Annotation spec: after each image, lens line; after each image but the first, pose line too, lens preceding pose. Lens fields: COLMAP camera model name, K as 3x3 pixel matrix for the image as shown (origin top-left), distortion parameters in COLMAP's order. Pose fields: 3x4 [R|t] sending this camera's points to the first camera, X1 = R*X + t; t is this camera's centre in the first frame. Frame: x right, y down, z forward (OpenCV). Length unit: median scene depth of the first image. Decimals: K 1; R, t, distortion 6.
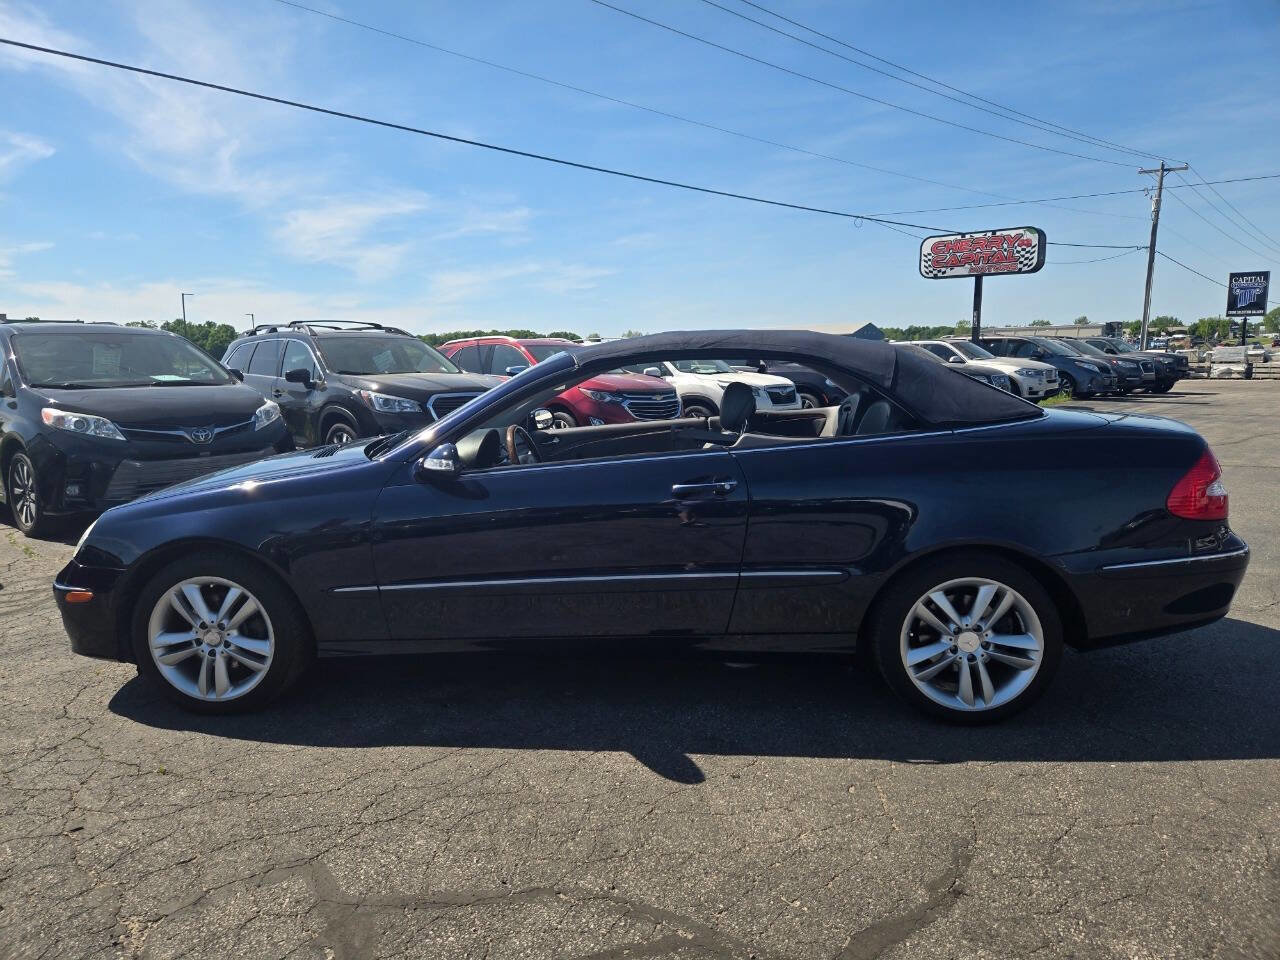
lens RADIAL K [[846.1, 0, 635.4], [0, 846.1, 470.8], [0, 0, 1]] dist [0.073362, -0.065924]
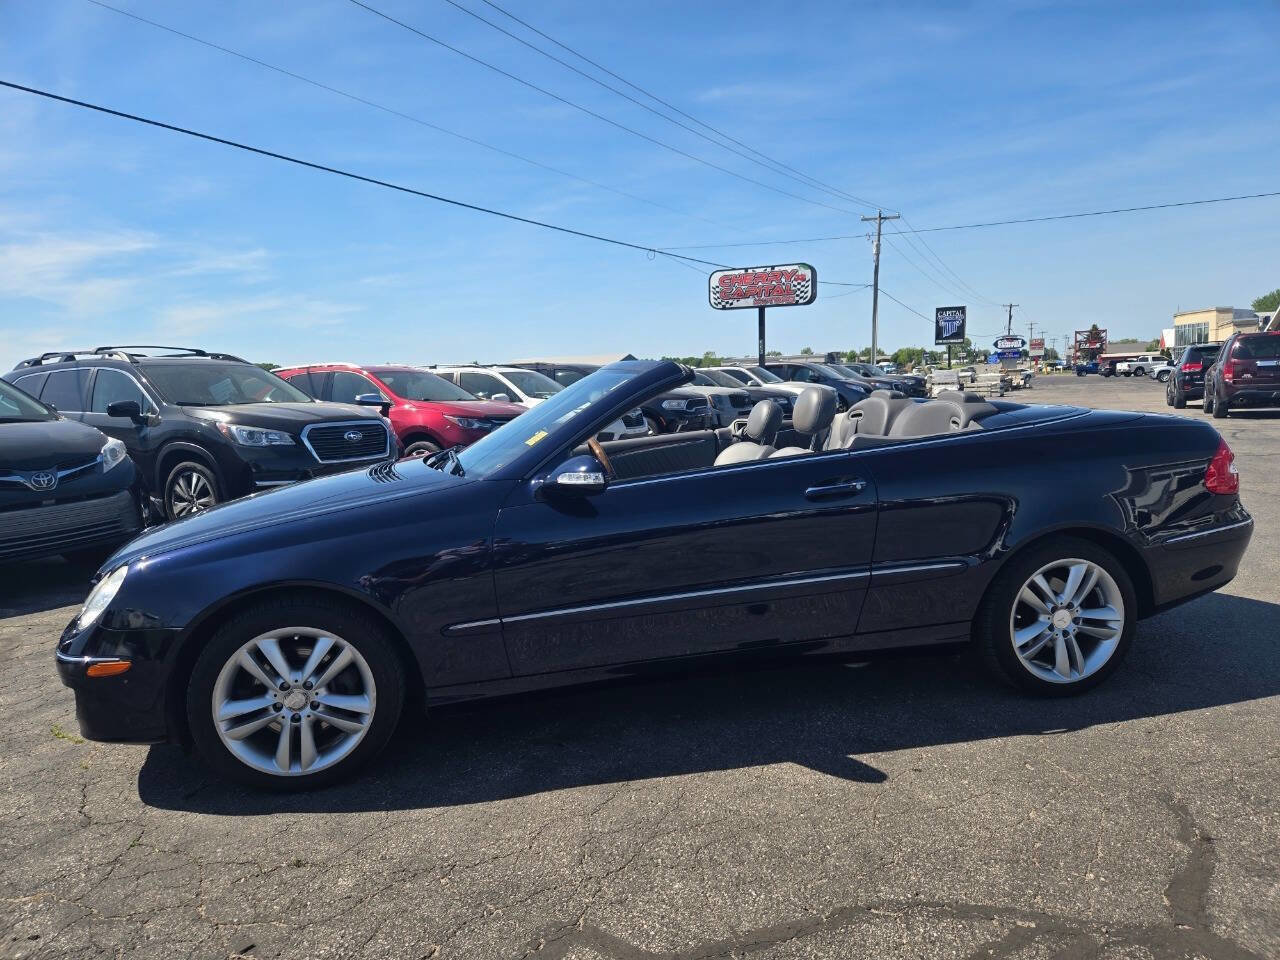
lens RADIAL K [[841.4, 0, 642.3], [0, 841.4, 479.4], [0, 0, 1]] dist [0.079427, -0.071953]
pose [[0.960888, -0.050170, 0.272354, -0.321594], [0.057045, 0.998220, -0.017376, 0.009779], [-0.270998, 0.032233, 0.962040, 0.077820]]
